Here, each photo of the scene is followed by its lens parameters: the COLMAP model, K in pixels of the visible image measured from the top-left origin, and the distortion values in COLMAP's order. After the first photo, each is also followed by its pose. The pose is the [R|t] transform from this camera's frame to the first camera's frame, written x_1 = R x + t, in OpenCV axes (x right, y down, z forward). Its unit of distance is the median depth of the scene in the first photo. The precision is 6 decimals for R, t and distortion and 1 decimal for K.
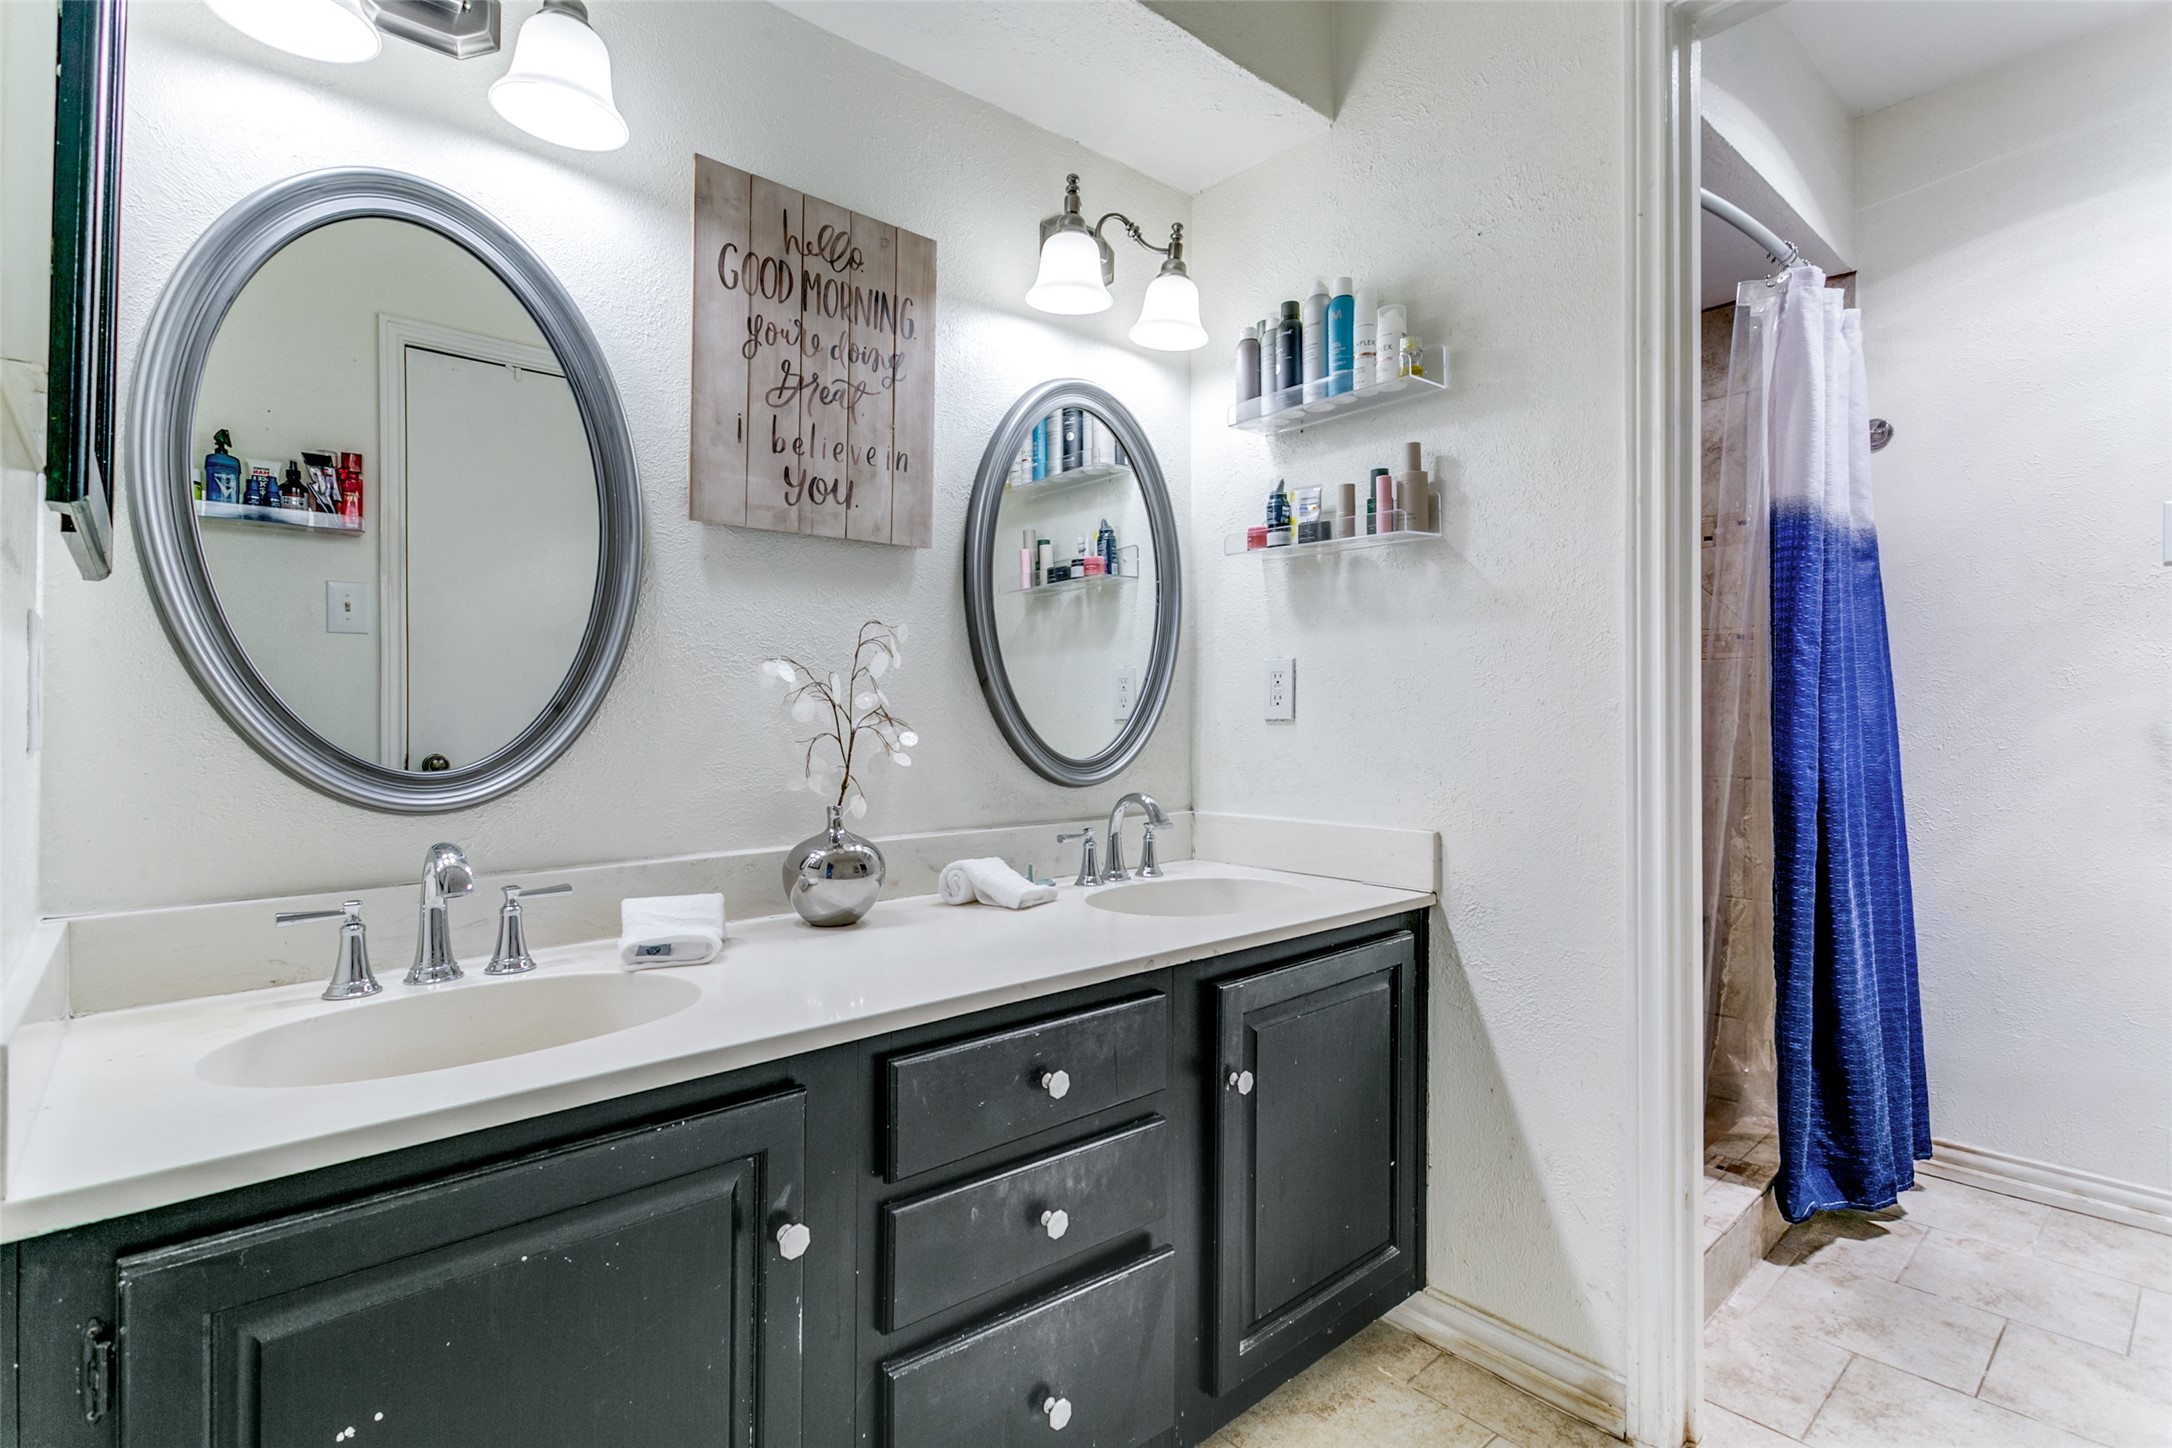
lens RADIAL K [[1051.4, 0, 1087.1], [0, 1051.4, 697.6], [0, 0, 1]] dist [0.000110, 0.000059]
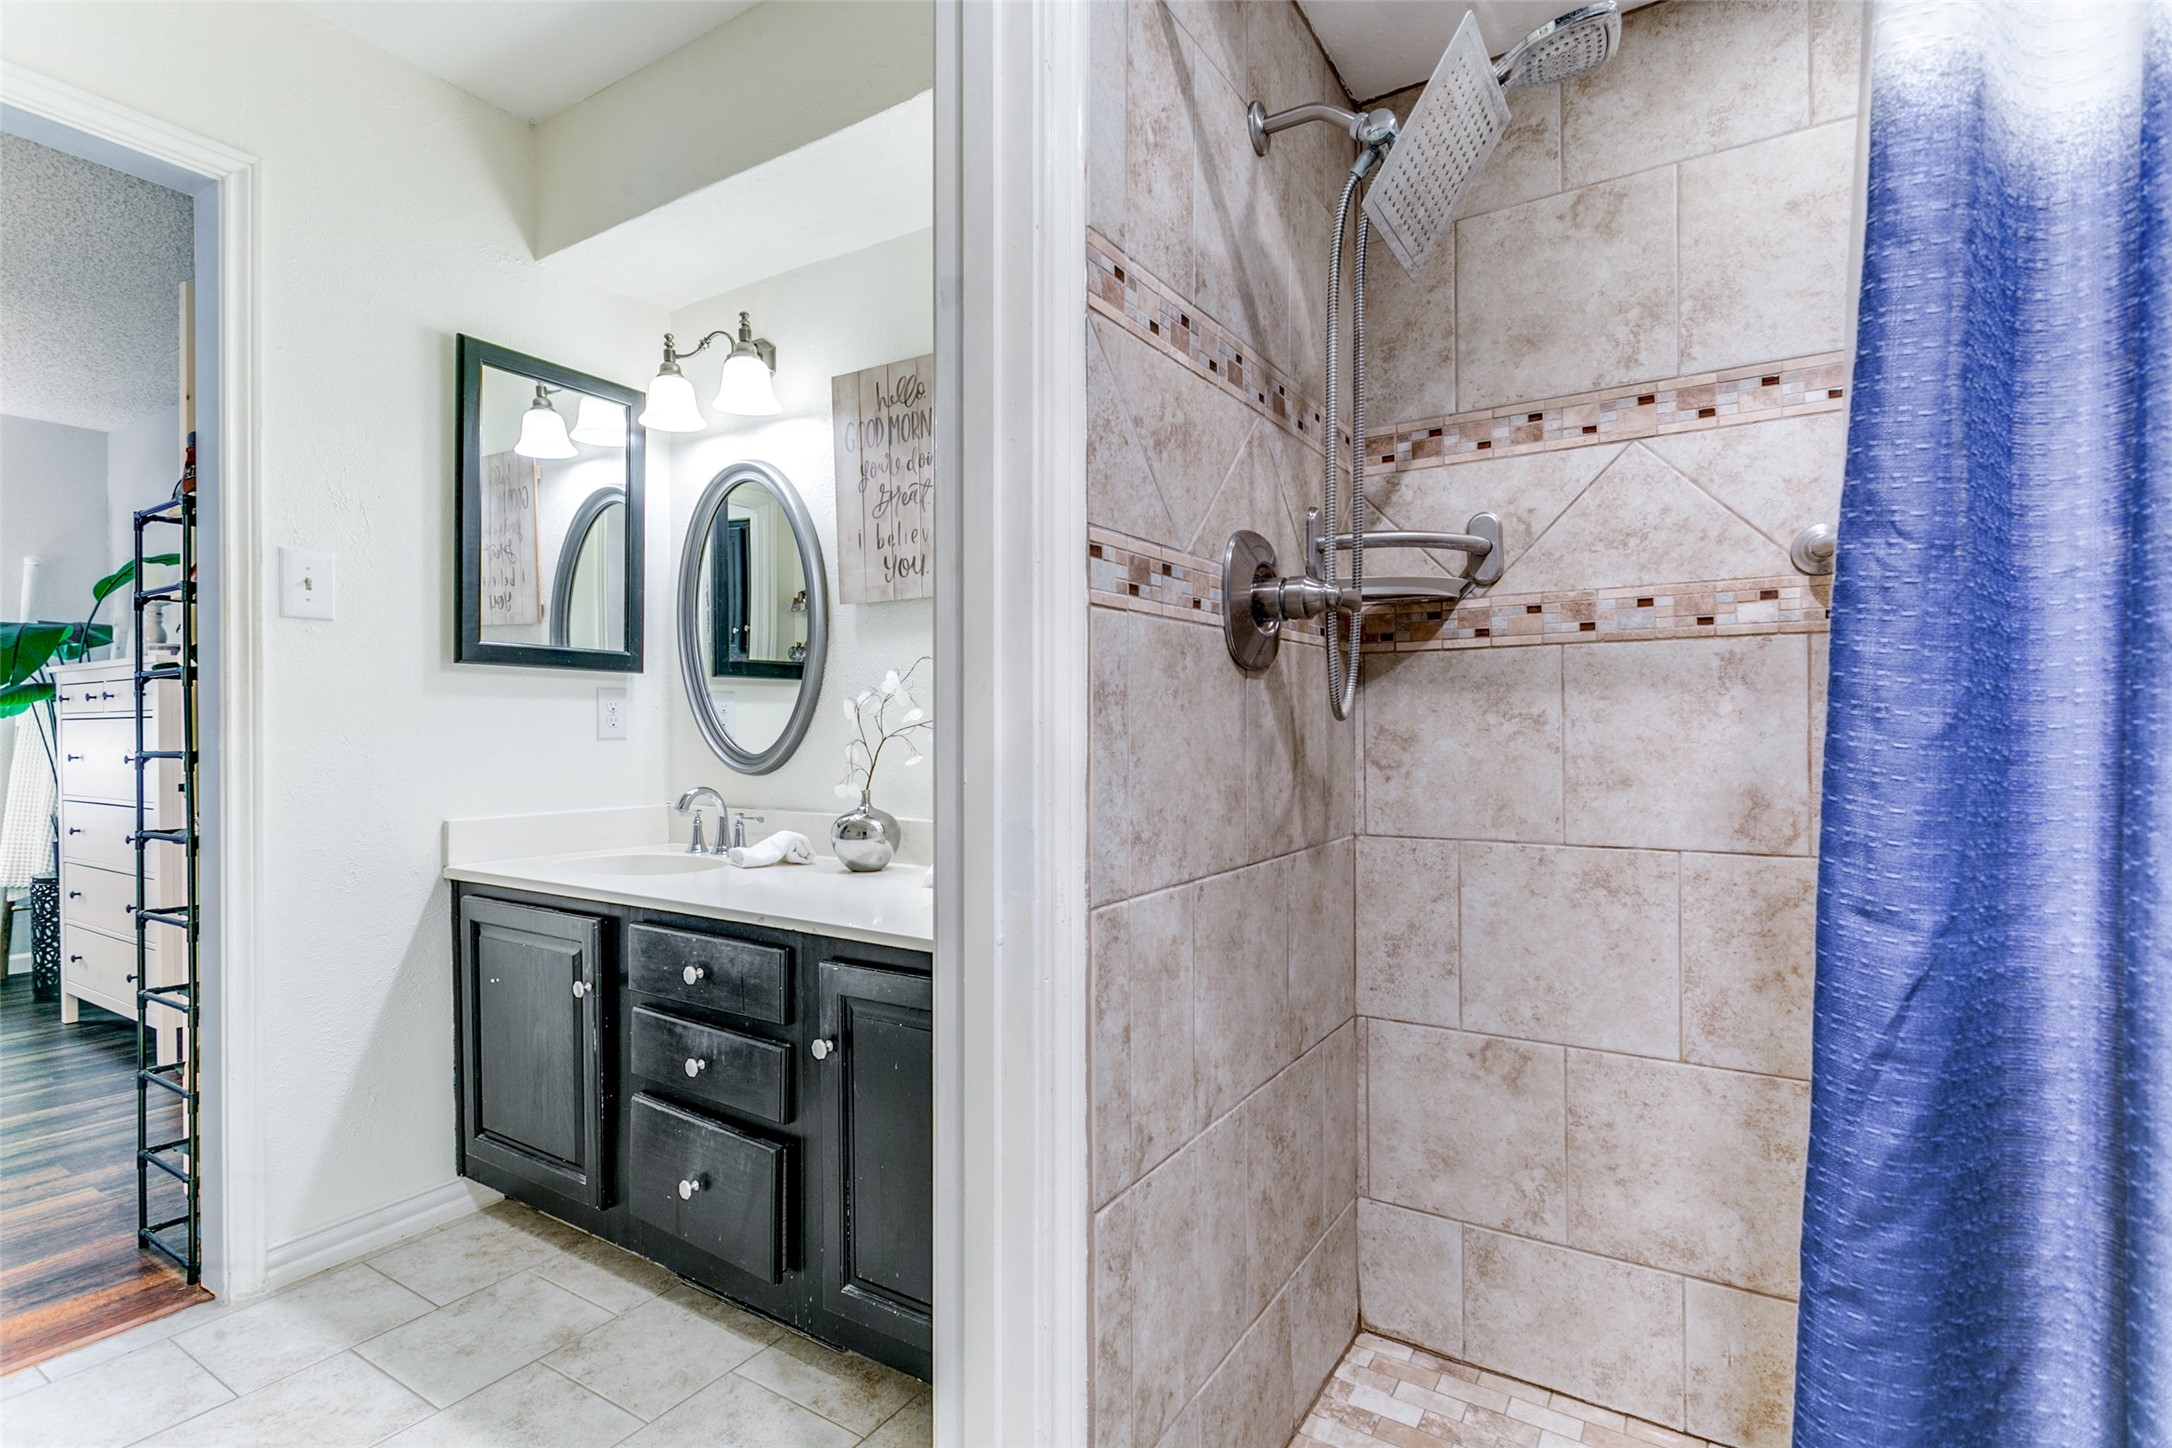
lens RADIAL K [[1022.6, 0, 1086.0], [0, 1022.6, 724.0], [0, 0, 1]] dist [0.000238, 0.000014]
pose [[0.275571, 0.008796, -0.961240, 1.178593], [0.014549, 0.999805, 0.013319, -0.001017], [0.961171, -0.017655, 0.275390, 0.883183]]
